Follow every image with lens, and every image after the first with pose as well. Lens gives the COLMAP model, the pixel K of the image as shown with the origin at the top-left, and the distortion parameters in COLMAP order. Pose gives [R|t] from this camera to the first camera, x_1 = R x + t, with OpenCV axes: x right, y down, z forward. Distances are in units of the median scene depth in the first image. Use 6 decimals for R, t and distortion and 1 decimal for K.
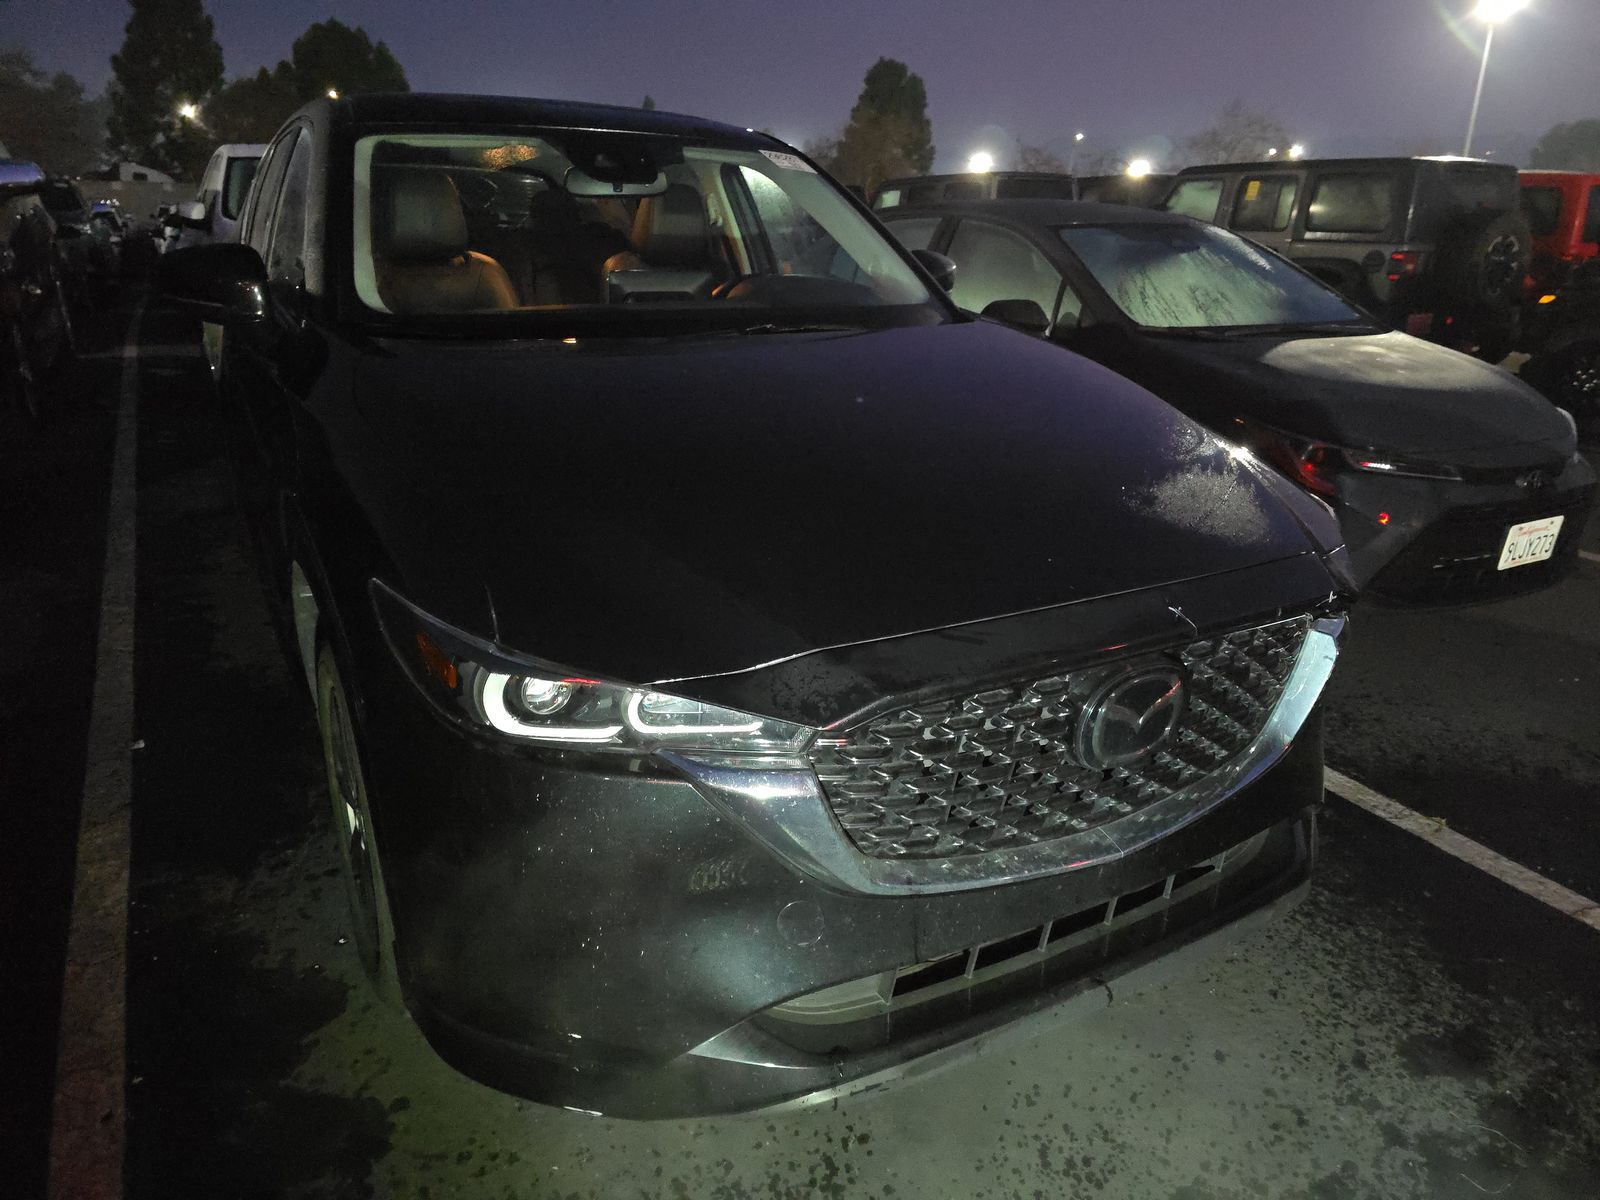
lens RADIAL K [[1154.0, 0, 784.7], [0, 1154.0, 596.8], [0, 0, 1]] dist [0.049174, -0.039682]
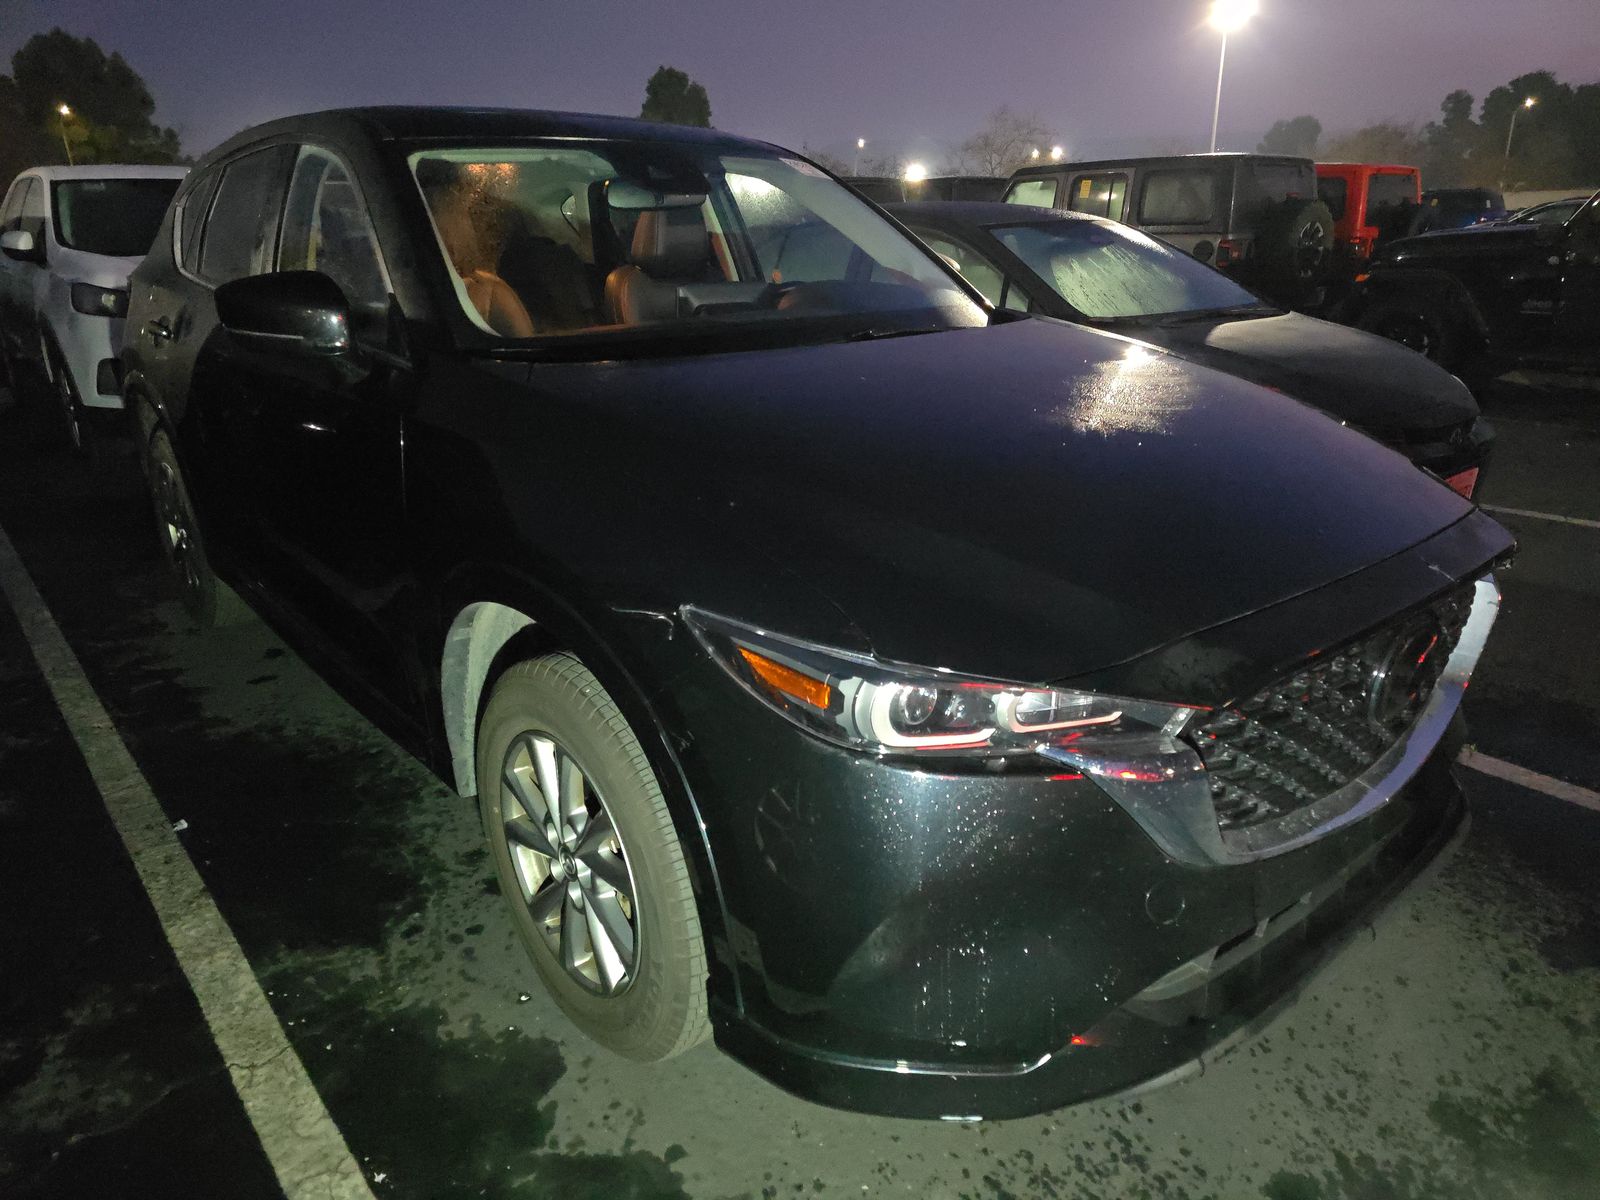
lens RADIAL K [[1154.0, 0, 784.9], [0, 1154.0, 598.0], [0, 0, 1]] dist [0.049174, -0.039682]
pose [[0.980254, -0.089894, 0.176128, -0.221977], [0.090873, 0.995859, 0.002516, -0.009008], [-0.175625, 0.013539, 0.984364, 0.019075]]
